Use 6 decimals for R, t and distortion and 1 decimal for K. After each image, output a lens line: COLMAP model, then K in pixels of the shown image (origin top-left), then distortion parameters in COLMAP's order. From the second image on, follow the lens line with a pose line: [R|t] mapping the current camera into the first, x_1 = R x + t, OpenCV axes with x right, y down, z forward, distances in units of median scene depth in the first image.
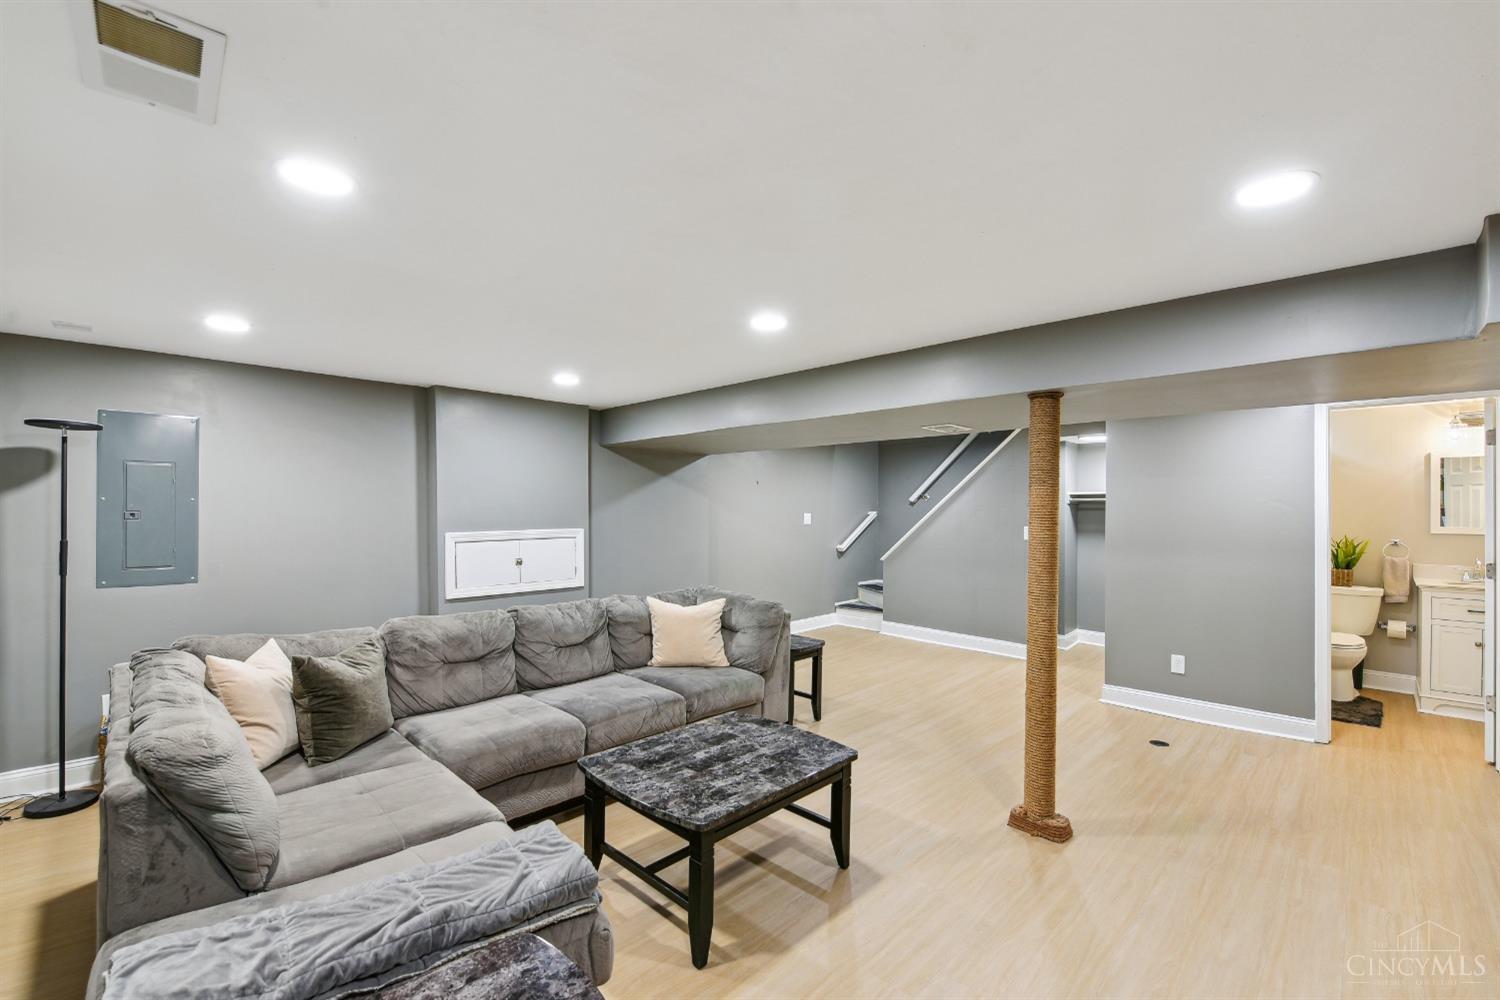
lens RADIAL K [[619.1, 0, 756.2], [0, 619.1, 507.9], [0, 0, 1]] dist [-0.008684, -0.000229]
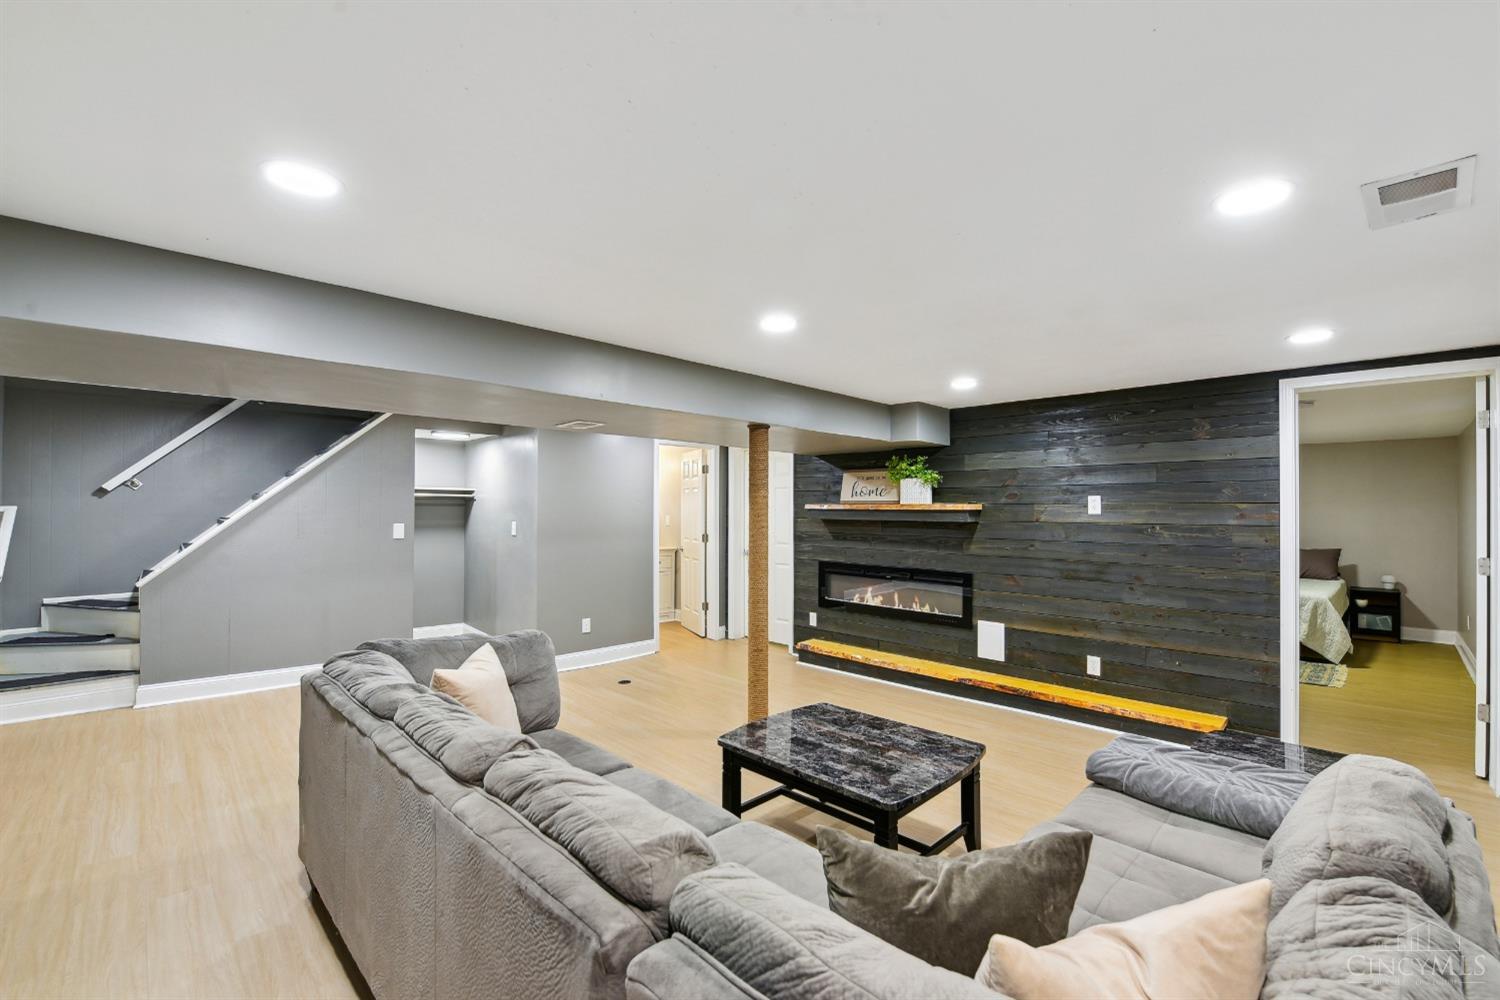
lens RADIAL K [[619.1, 0, 756.2], [0, 619.1, 507.9], [0, 0, 1]] dist [-0.008684, -0.000229]
pose [[0.026790, -0.001537, 0.999640, -1.044903], [-0.009872, 0.999950, 0.001802, 0.002987], [-0.999592, -0.009917, 0.026774, 1.070094]]
